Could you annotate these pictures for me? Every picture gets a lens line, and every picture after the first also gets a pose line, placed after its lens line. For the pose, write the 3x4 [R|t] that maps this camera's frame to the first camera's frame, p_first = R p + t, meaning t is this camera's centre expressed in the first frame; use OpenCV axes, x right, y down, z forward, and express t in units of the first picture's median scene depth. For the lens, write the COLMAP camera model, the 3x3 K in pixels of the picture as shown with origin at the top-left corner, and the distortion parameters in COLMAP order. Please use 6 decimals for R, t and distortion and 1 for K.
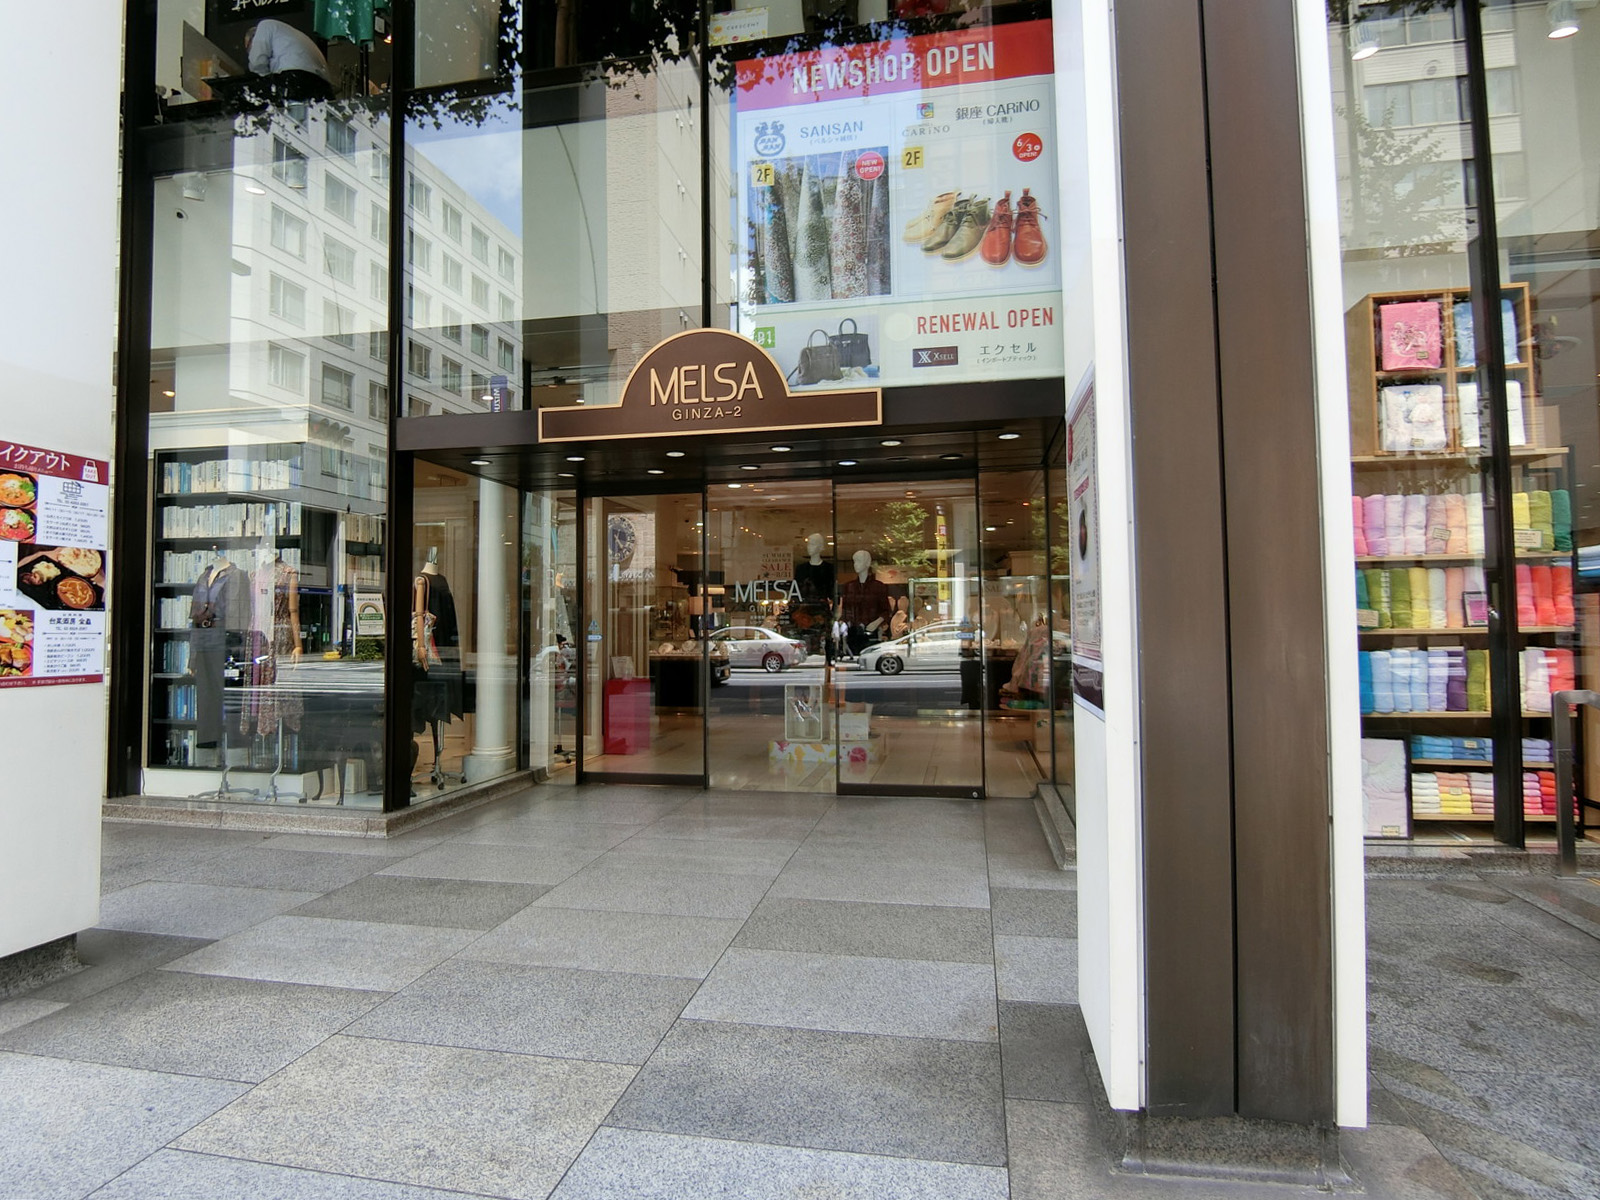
lens RADIAL K [[871.8, 0, 798.8], [0, 871.8, 595.4], [0, 0, 1]] dist [-0.026947, 0.000209]
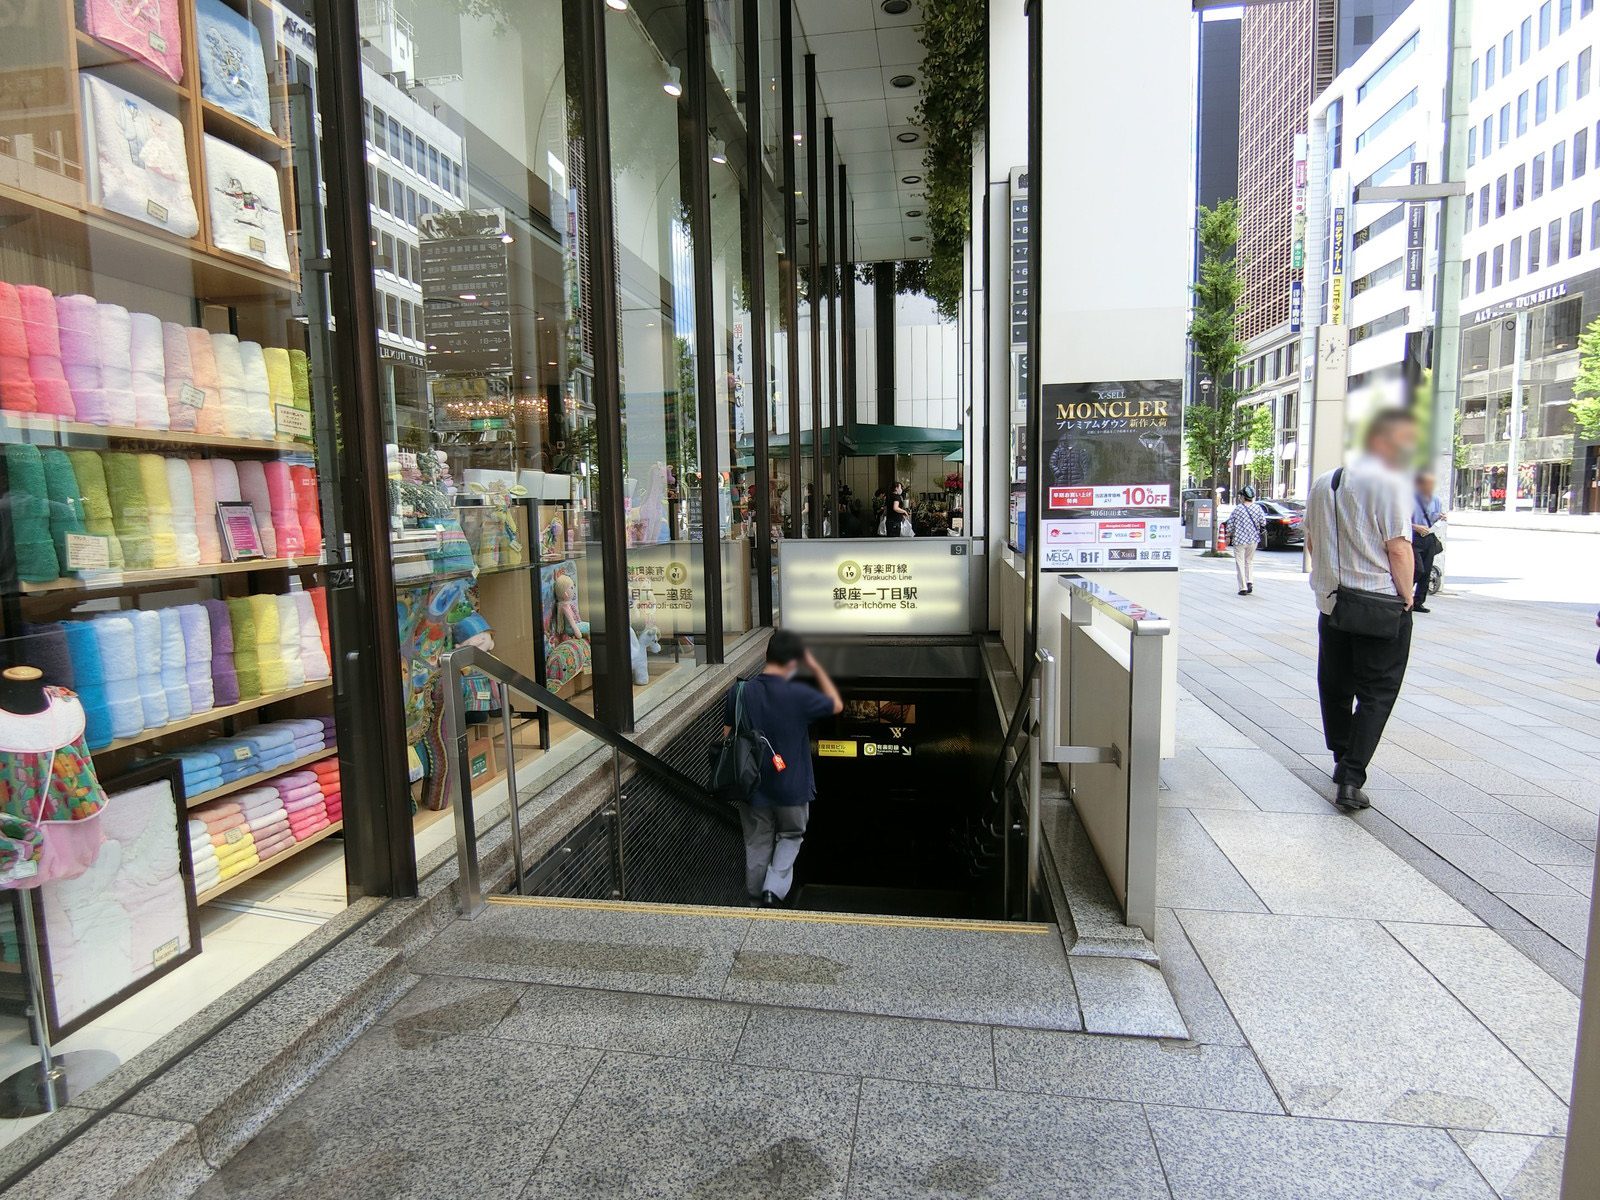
lens RADIAL K [[871.8, 0, 800.4], [0, 871.8, 610.3], [0, 0, 1]] dist [-0.026947, 0.000209]
pose [[-0.036198, -0.100293, 0.994299, 0.166894], [-0.012302, 0.994921, 0.099908, 0.005895], [-0.999269, -0.008616, -0.037248, 0.625260]]
